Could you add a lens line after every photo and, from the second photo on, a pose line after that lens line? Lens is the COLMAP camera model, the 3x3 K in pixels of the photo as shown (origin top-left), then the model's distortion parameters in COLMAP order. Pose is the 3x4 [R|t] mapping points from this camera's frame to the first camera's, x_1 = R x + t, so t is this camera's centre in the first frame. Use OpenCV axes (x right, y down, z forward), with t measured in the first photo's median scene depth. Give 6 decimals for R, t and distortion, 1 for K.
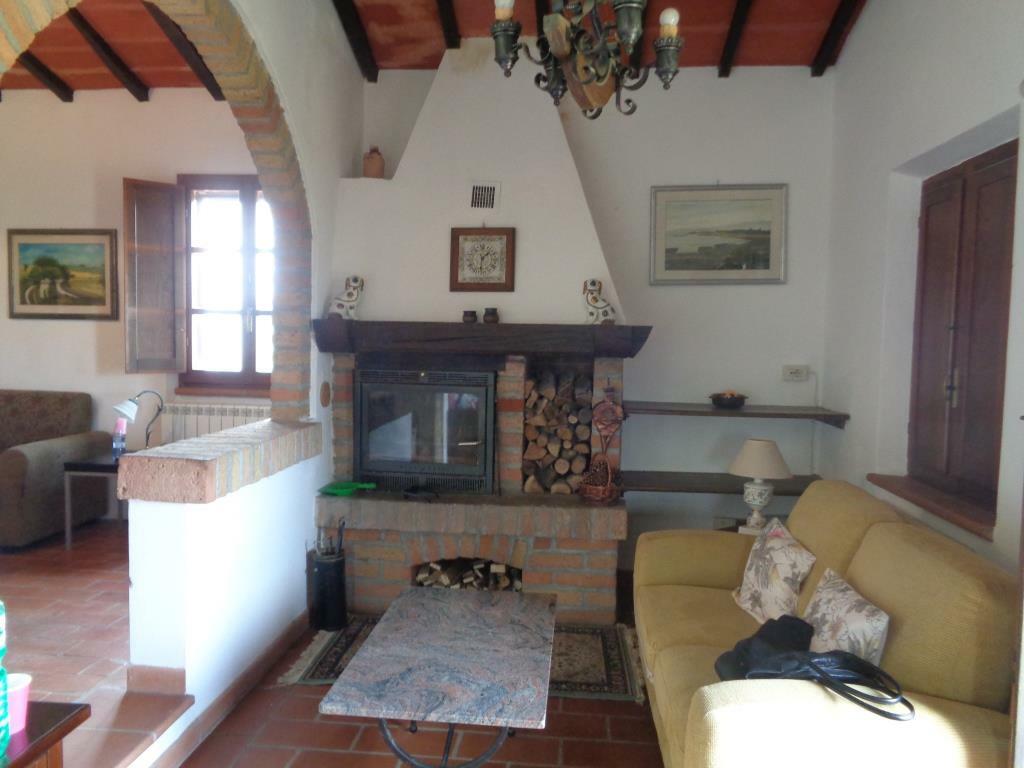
lens RADIAL K [[749.0, 0, 511.7], [0, 749.0, 388.8], [0, 0, 1]] dist [-0.025014, -0.000911]
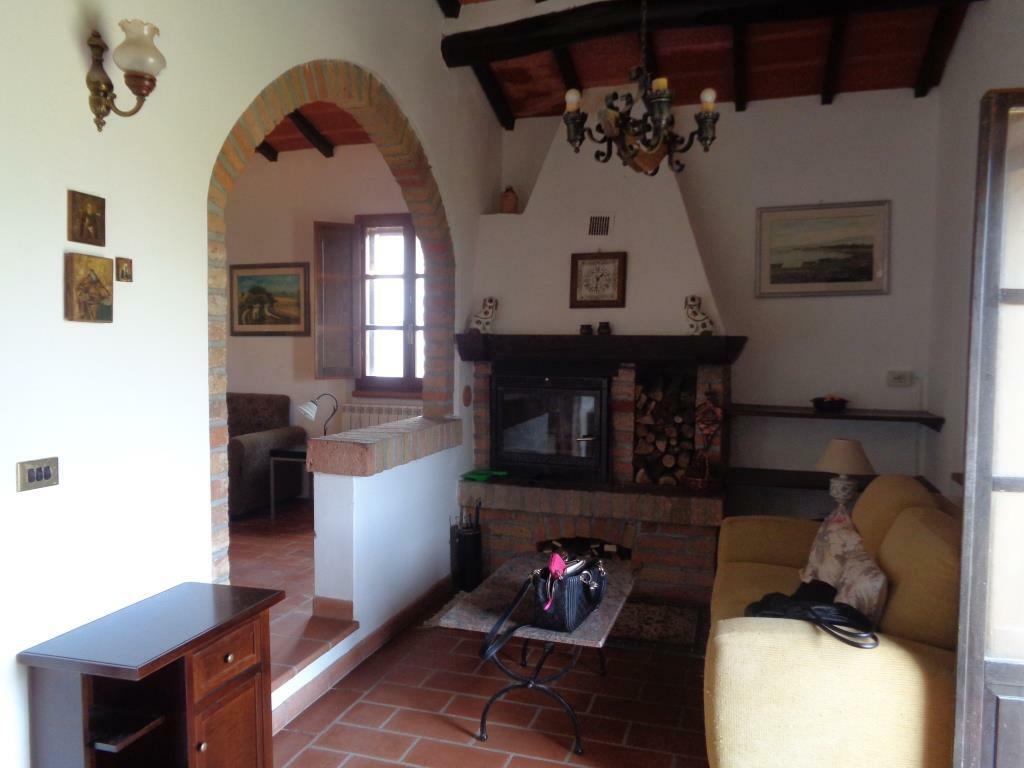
lens RADIAL K [[752.9, 0, 510.5], [0, 752.9, 396.9], [0, 0, 1]] dist [-0.069295, 0.000731]
pose [[0.973844, 0.004958, -0.227164, 0.093246], [-0.004522, 0.999987, 0.002442, 0.005446], [0.227174, -0.001351, 0.973853, -0.160375]]
